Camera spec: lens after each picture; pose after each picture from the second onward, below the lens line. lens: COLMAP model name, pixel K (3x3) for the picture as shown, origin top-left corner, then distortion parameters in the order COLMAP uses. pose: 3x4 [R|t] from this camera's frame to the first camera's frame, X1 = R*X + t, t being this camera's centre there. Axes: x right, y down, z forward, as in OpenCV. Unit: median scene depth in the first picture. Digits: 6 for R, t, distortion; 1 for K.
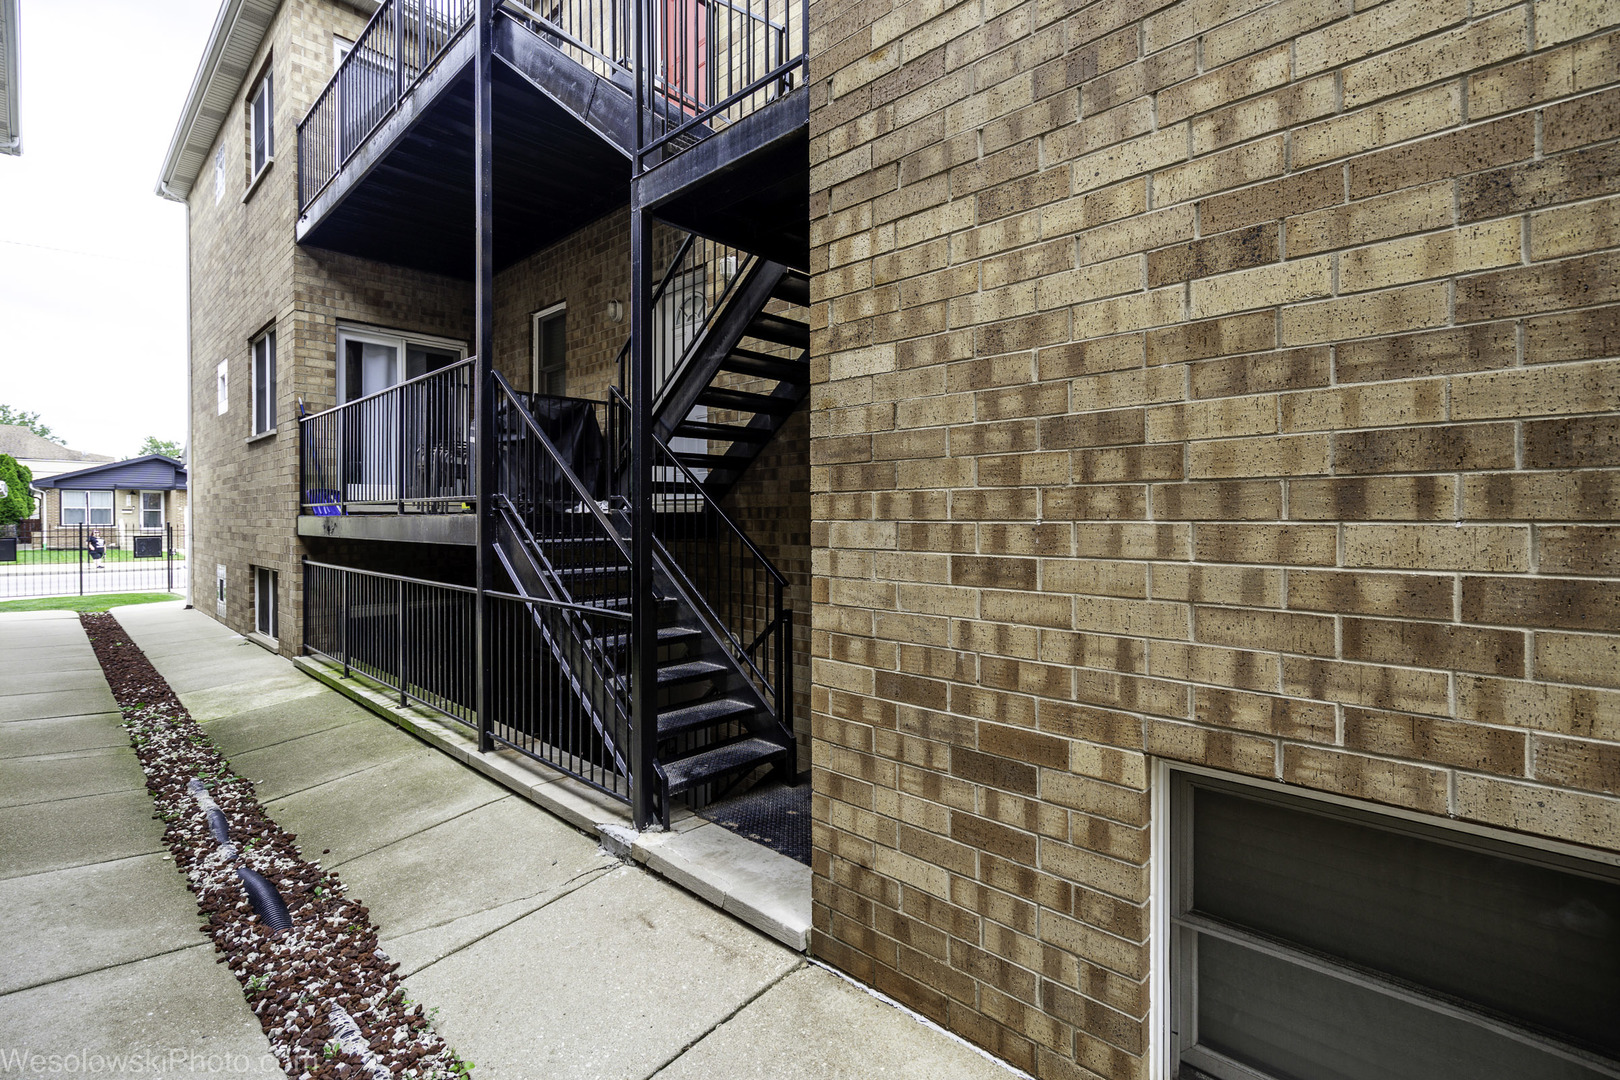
lens RADIAL K [[742.3, 0, 809.4], [0, 742.3, 526.7], [0, 0, 1]] dist [0.000242, 0.001023]
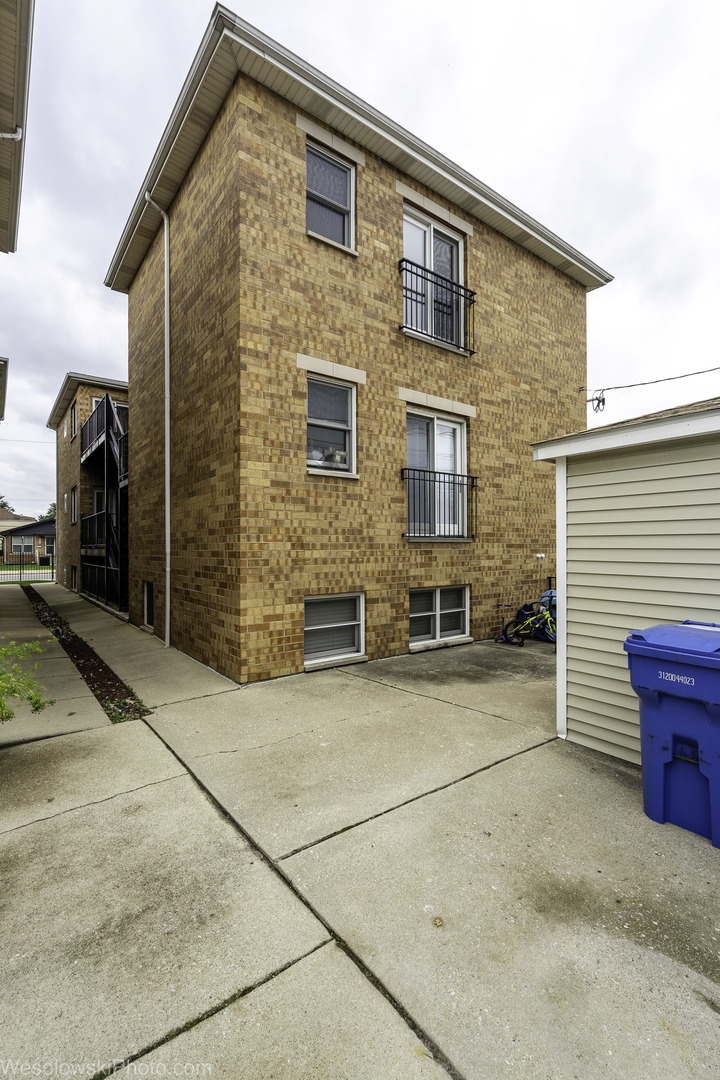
lens RADIAL K [[494.9, 0, 364.7], [0, 494.9, 545.8], [0, 0, 1]] dist [0.000242, 0.001023]
pose [[0.986286, -0.006460, -0.164920, 0.735237], [0.004193, 0.999892, -0.014089, 0.006154], [0.164993, 0.013204, 0.986206, -0.762673]]
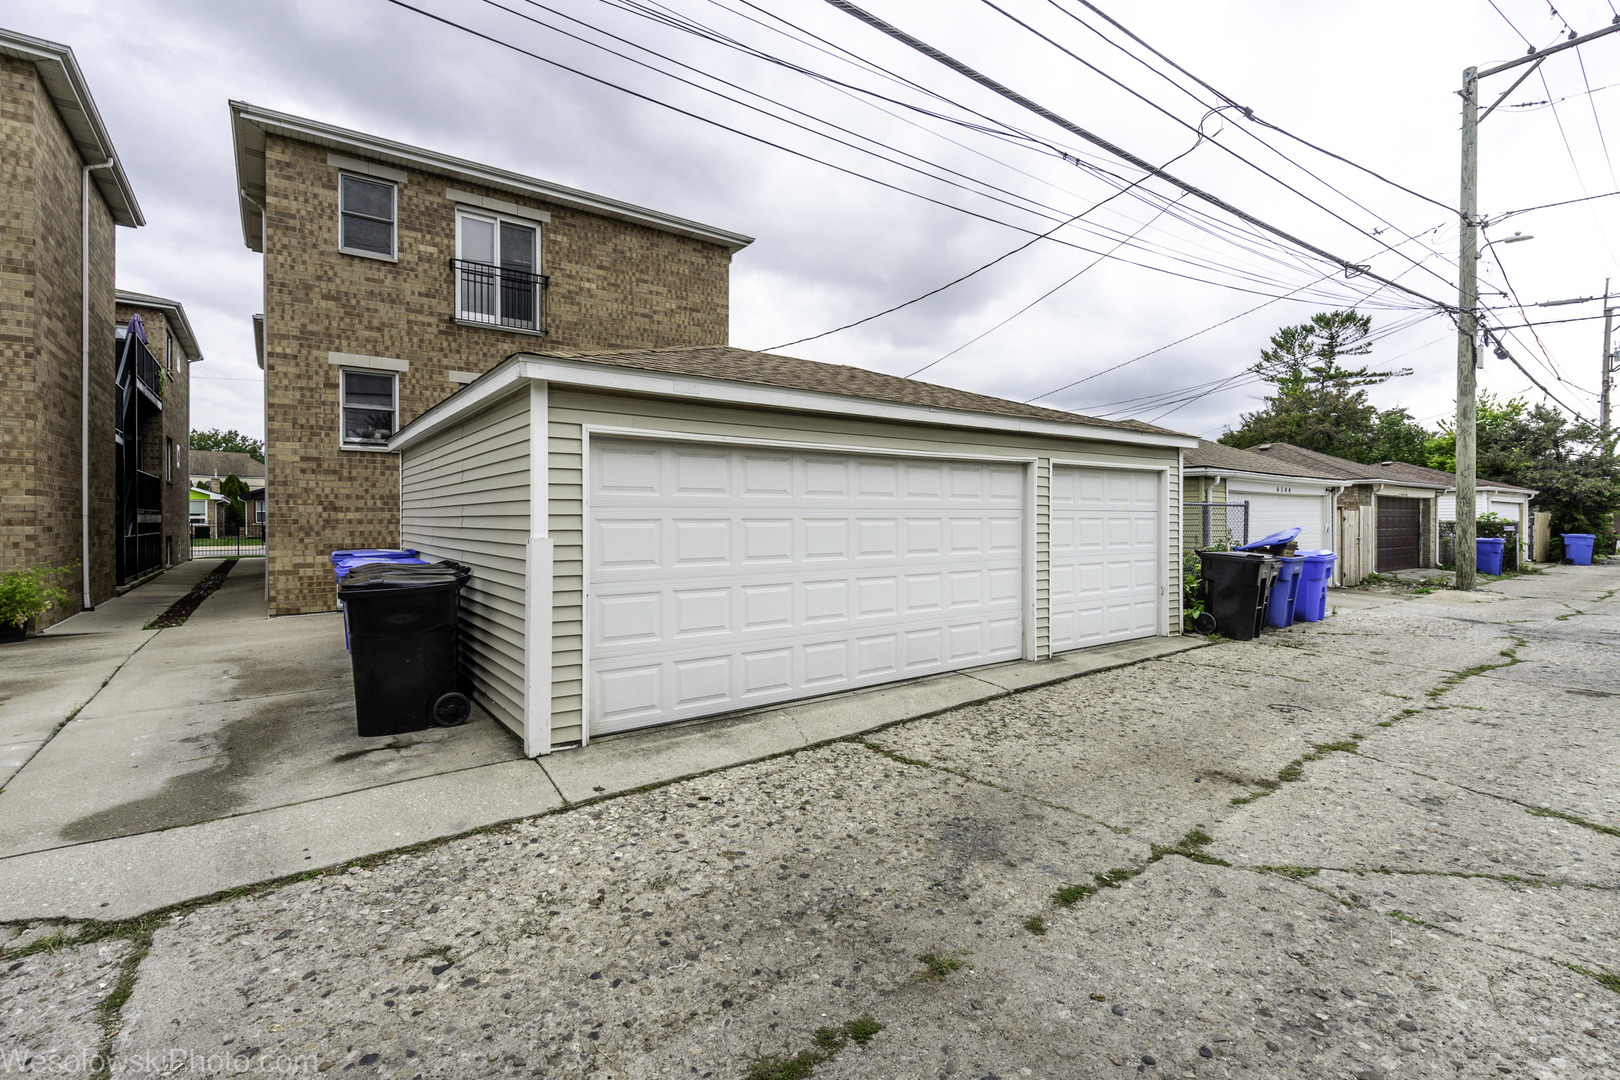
lens RADIAL K [[742.3, 0, 805.5], [0, 742.3, 530.2], [0, 0, 1]] dist [0.000242, 0.001023]
pose [[0.983100, -0.000362, -0.183068, 2.943180], [0.001317, 0.999986, 0.005097, 0.062979], [0.183063, -0.005252, 0.983087, -1.932814]]
